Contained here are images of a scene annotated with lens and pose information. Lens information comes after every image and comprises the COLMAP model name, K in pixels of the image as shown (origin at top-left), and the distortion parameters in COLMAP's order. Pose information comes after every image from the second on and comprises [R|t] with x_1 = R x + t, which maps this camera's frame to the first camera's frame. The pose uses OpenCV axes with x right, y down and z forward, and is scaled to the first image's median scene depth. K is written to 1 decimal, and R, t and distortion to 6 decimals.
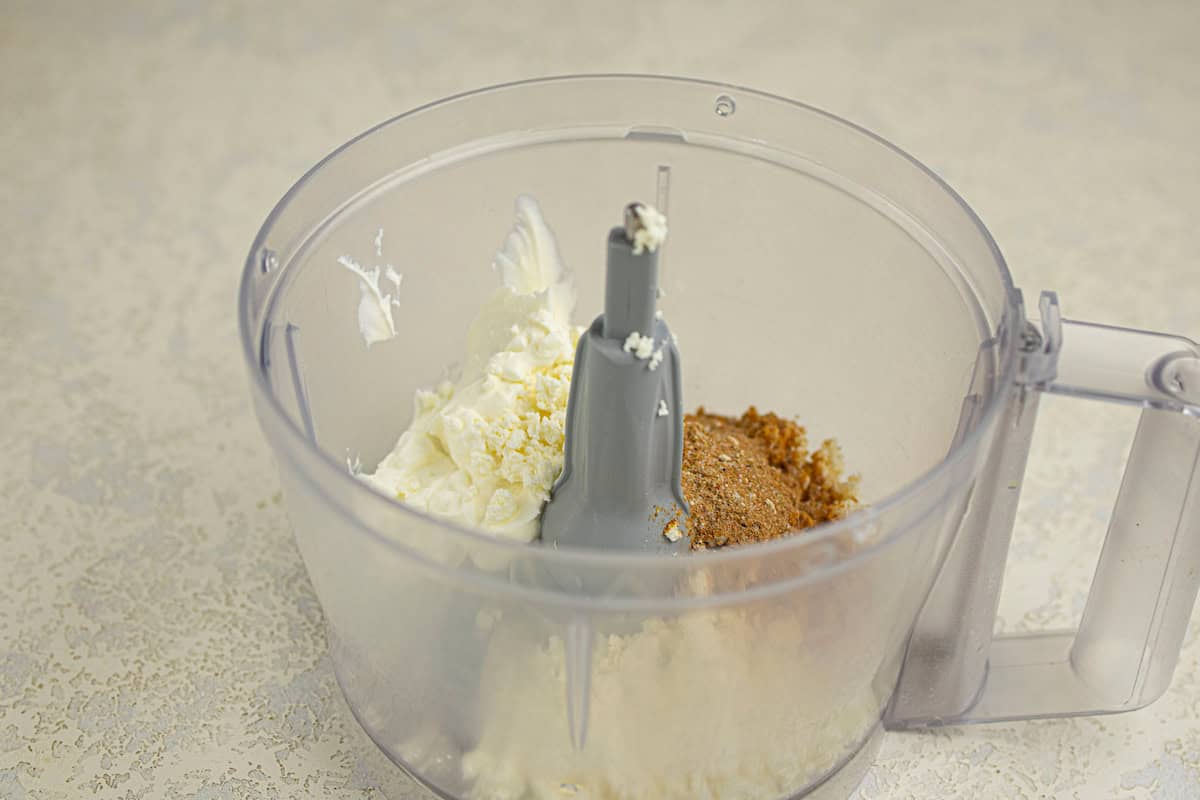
lens RADIAL K [[1989.1, 0, 606.7], [0, 1989.1, 397.3], [0, 0, 1]] dist [-0.042659, 0.000000]
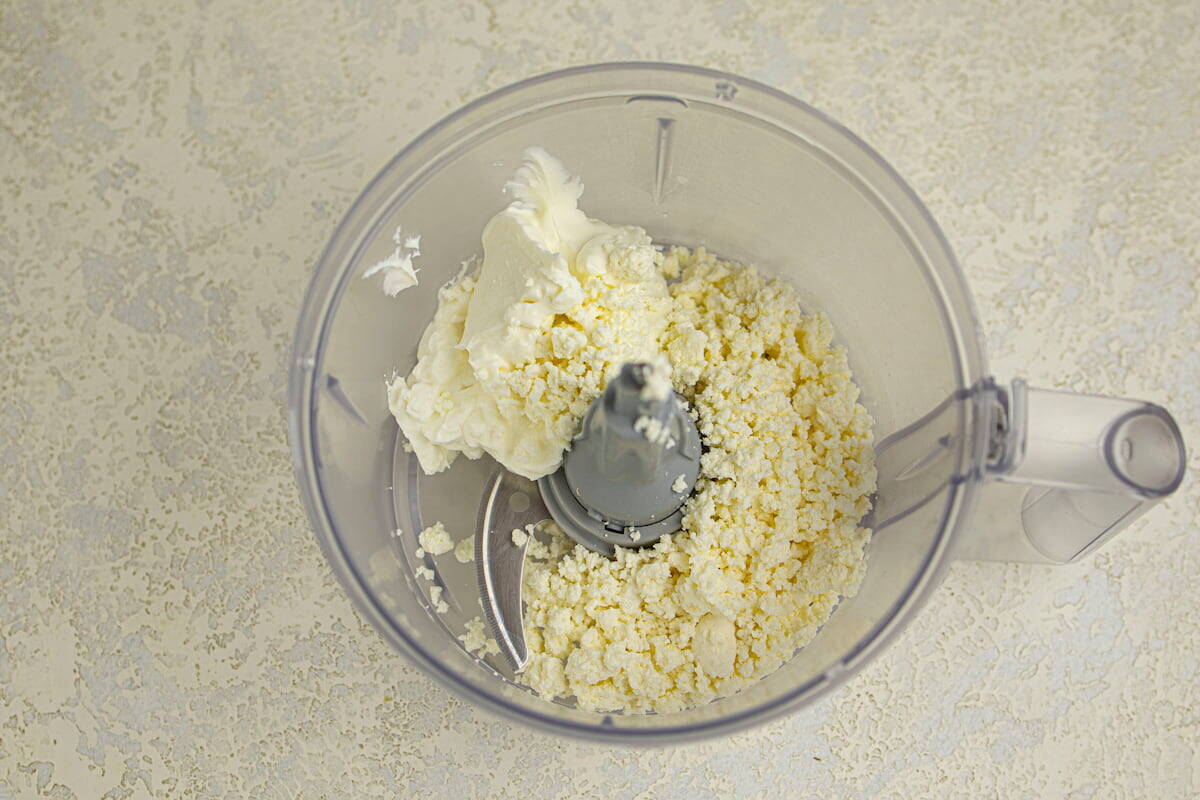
lens RADIAL K [[1989.1, 0, 600.8], [0, 1989.1, 401.5], [0, 0, 1]] dist [-0.042659, 0.000000]
pose [[0.999317, -0.034520, -0.013169, 0.004168], [0.035857, 0.820225, 0.570916, -0.583097], [-0.008906, -0.570999, 0.820903, 0.077918]]
